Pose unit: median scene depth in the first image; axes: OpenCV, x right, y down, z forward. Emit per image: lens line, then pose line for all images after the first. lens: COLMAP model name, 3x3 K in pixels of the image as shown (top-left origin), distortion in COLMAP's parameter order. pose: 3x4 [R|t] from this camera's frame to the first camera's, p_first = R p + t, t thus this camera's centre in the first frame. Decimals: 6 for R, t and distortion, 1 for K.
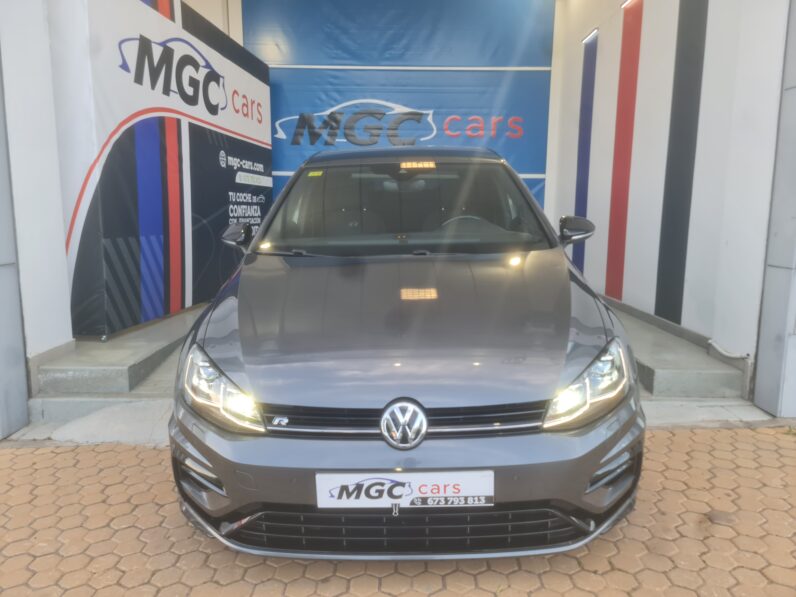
lens RADIAL K [[584.3, 0, 398.0], [0, 584.3, 298.5], [0, 0, 1]] dist [0.071205, 0.000498]
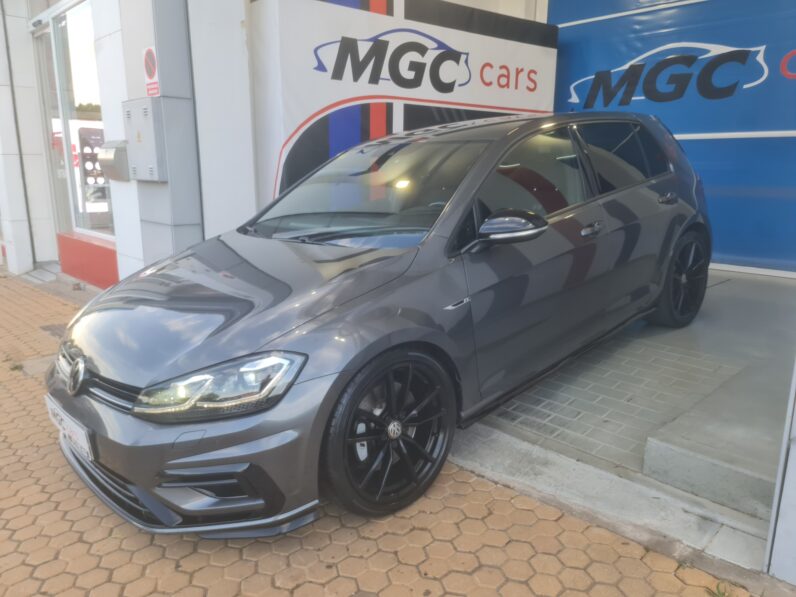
lens RADIAL K [[587.4, 0, 398.0], [0, 587.4, 298.5], [0, 0, 1]] dist [0.084931, -0.088802]
pose [[0.686633, 0.152447, -0.710841, 0.446303], [-0.108066, 0.988307, 0.107566, -0.050910], [0.718928, 0.002959, 0.695079, 0.202409]]
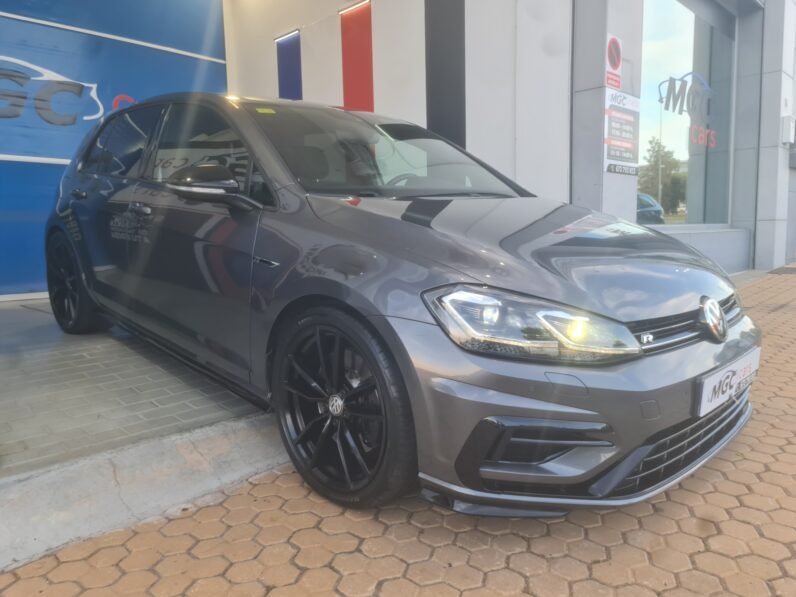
lens RADIAL K [[587.4, 0, 398.0], [0, 587.4, 298.5], [0, 0, 1]] dist [0.084931, -0.088802]
pose [[0.693058, -0.099631, 0.713964, -0.370894], [0.136238, 0.990658, 0.005994, 0.031951], [-0.707891, 0.093115, 0.700157, 0.217413]]
